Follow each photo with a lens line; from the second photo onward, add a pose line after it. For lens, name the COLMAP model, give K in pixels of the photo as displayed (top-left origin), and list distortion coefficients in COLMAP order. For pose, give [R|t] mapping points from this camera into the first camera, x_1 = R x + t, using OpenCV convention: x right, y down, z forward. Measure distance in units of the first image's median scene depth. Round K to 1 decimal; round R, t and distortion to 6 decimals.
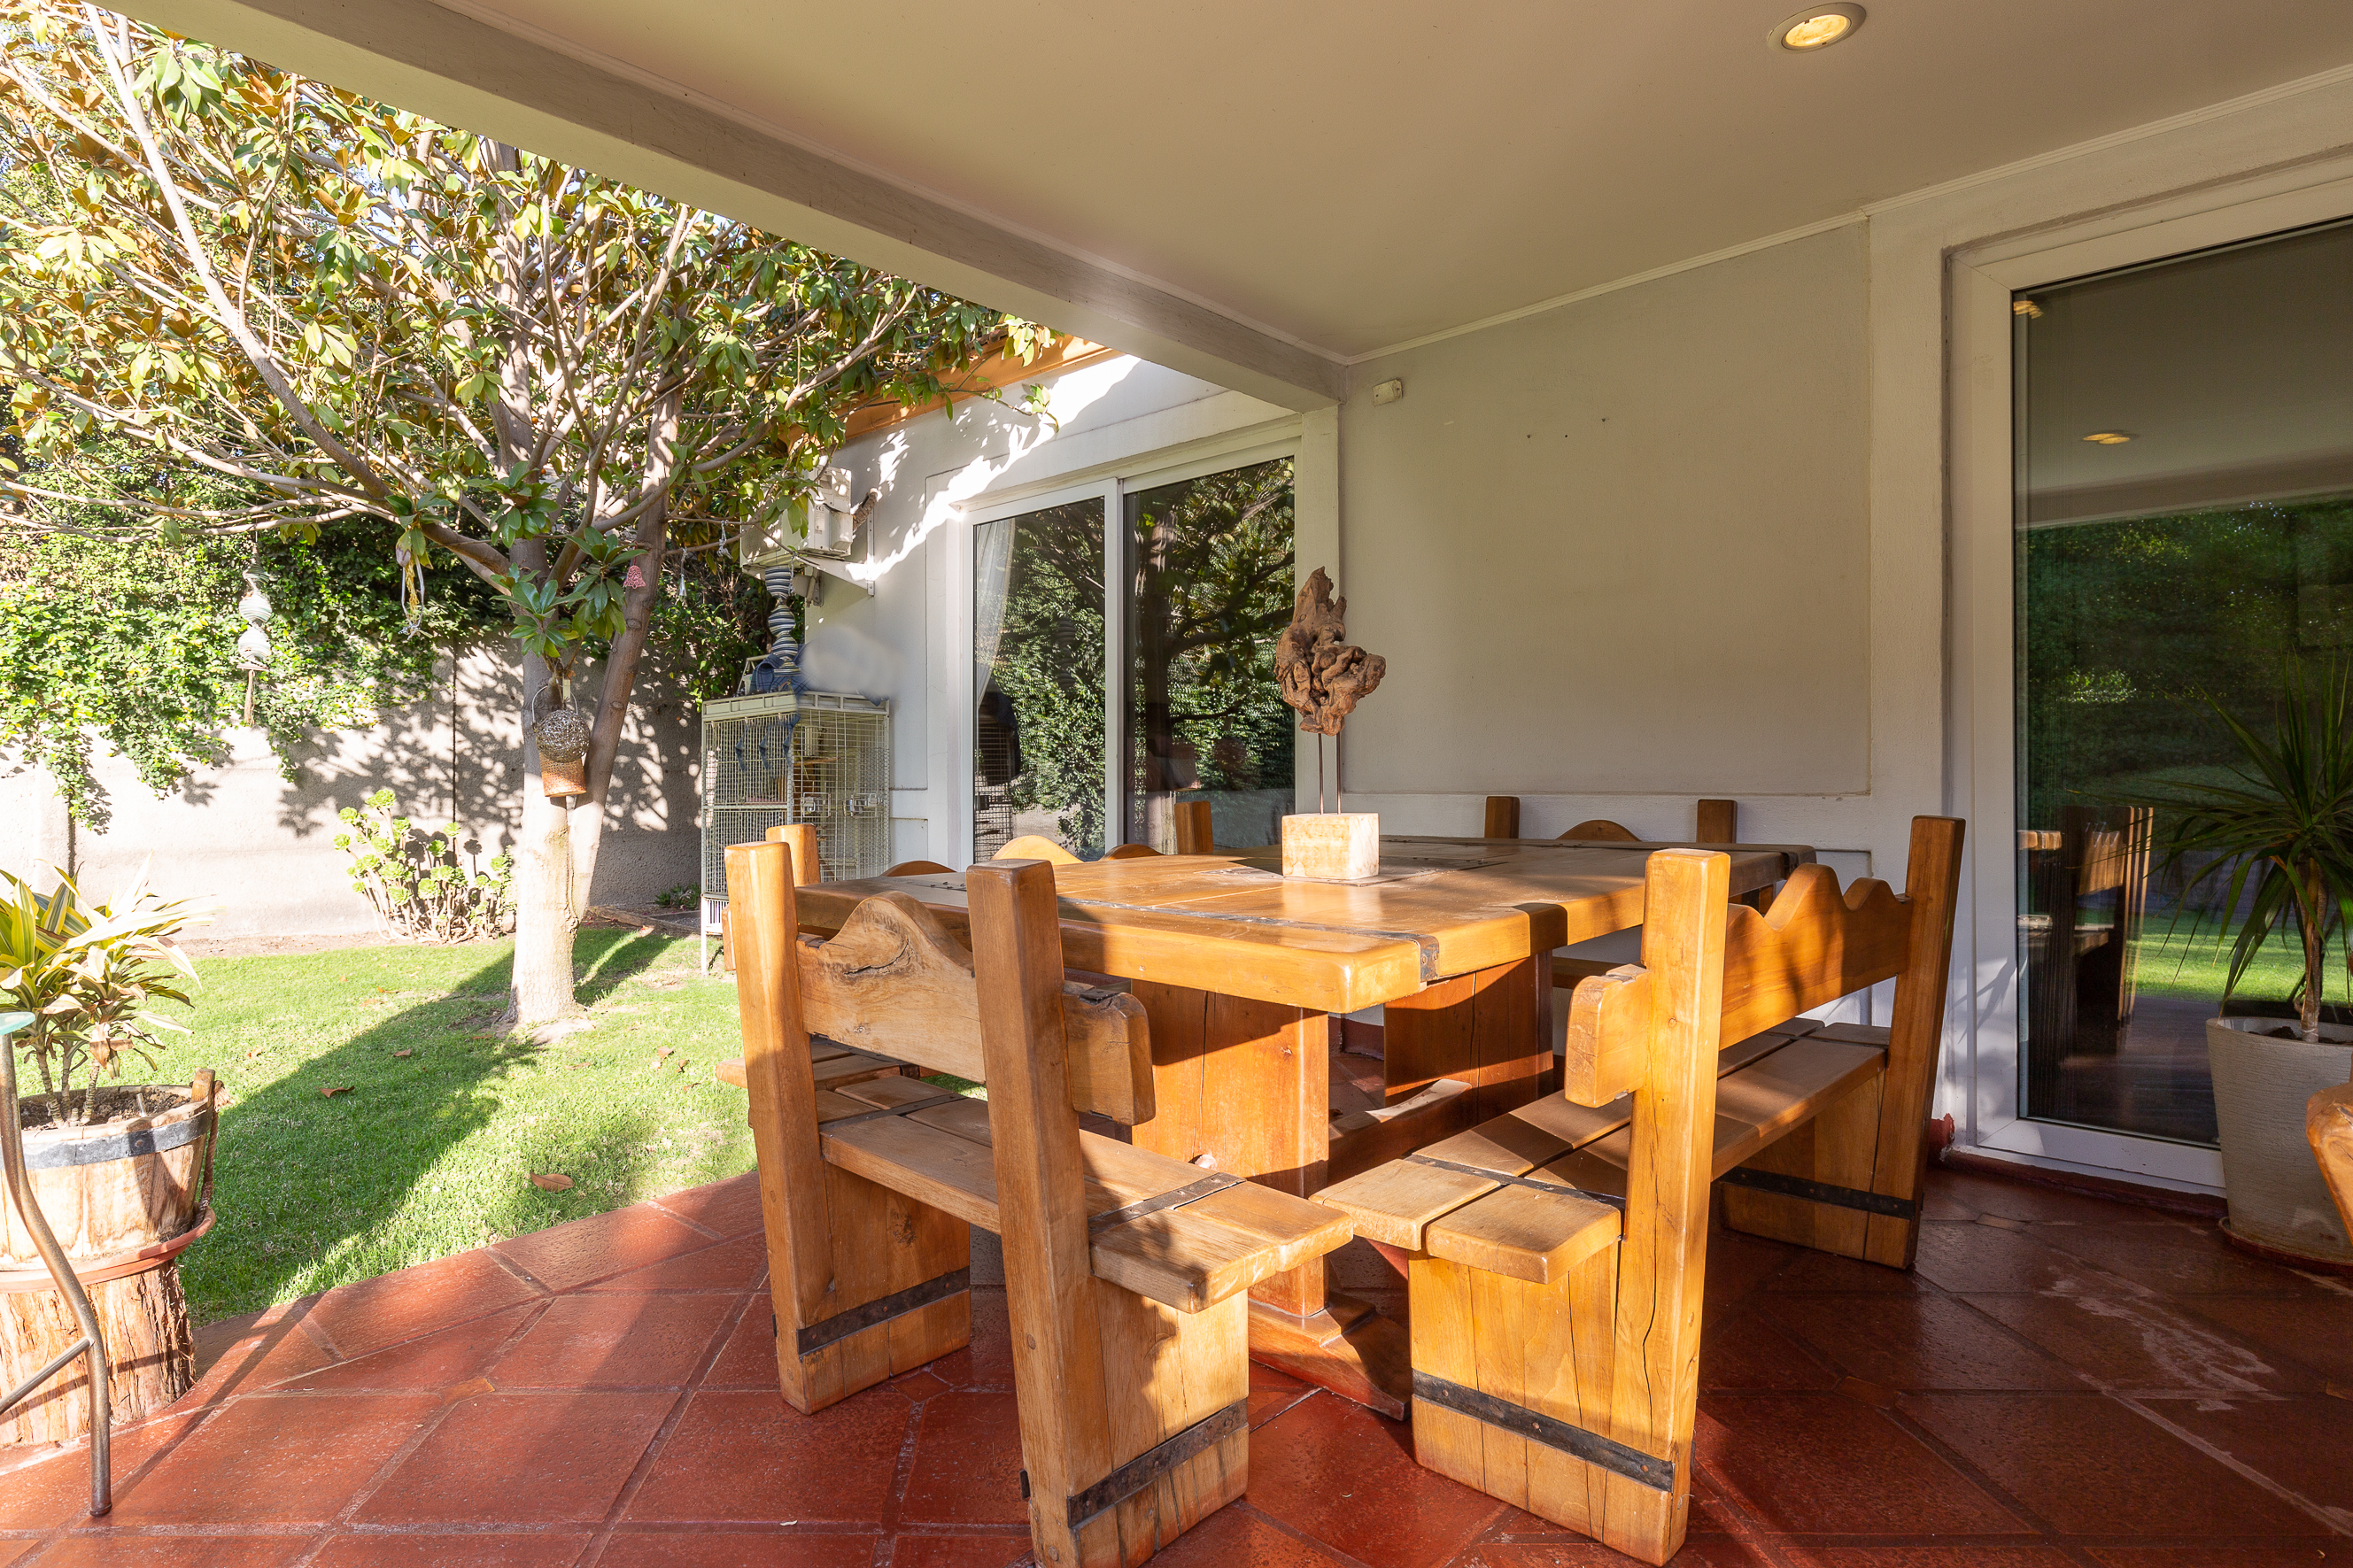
lens RADIAL K [[1205.8, 0, 1176.5], [0, 1205.8, 784.0], [0, 0, 1]] dist [-0.000984, 0.000201]
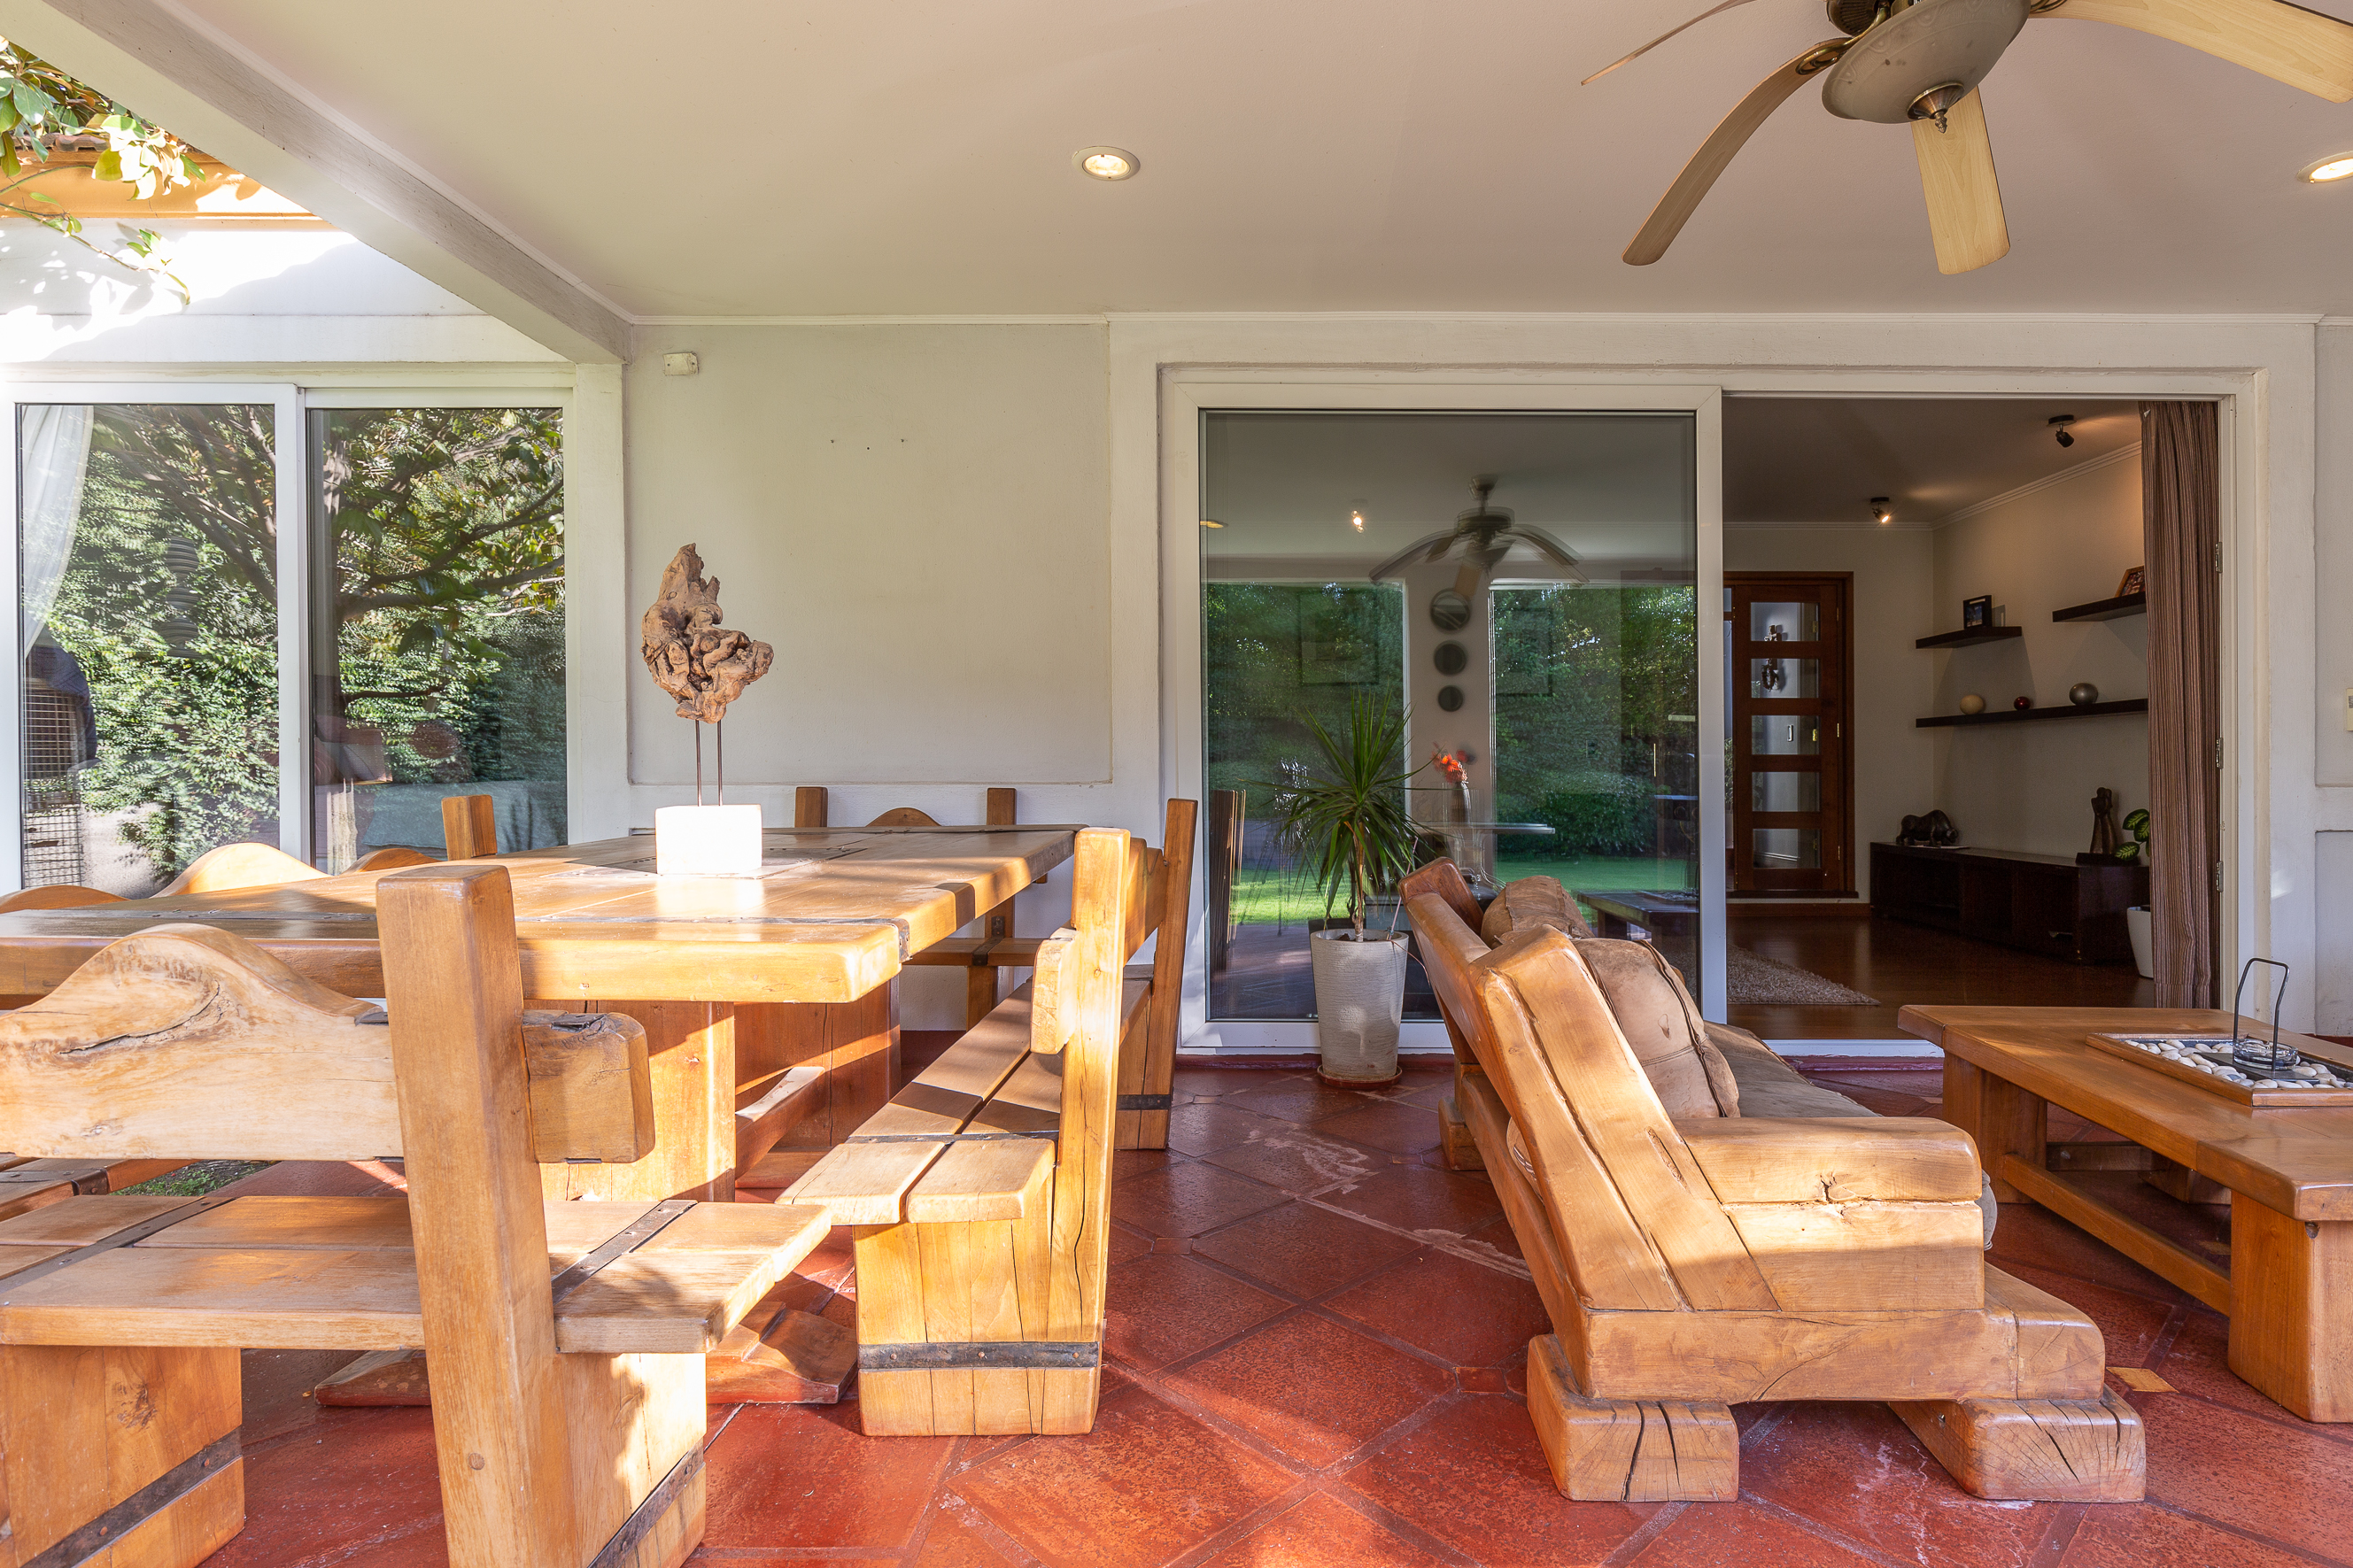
lens RADIAL K [[1171.4, 0, 1175.1], [0, 1171.4, 778.8], [0, 0, 1]] dist [-0.000203, -0.000002]
pose [[0.720508, -0.002782, 0.693441, -0.260346], [0.001695, 0.999996, 0.002251, 0.002464], [-0.693445, -0.000446, 0.720510, 0.085843]]
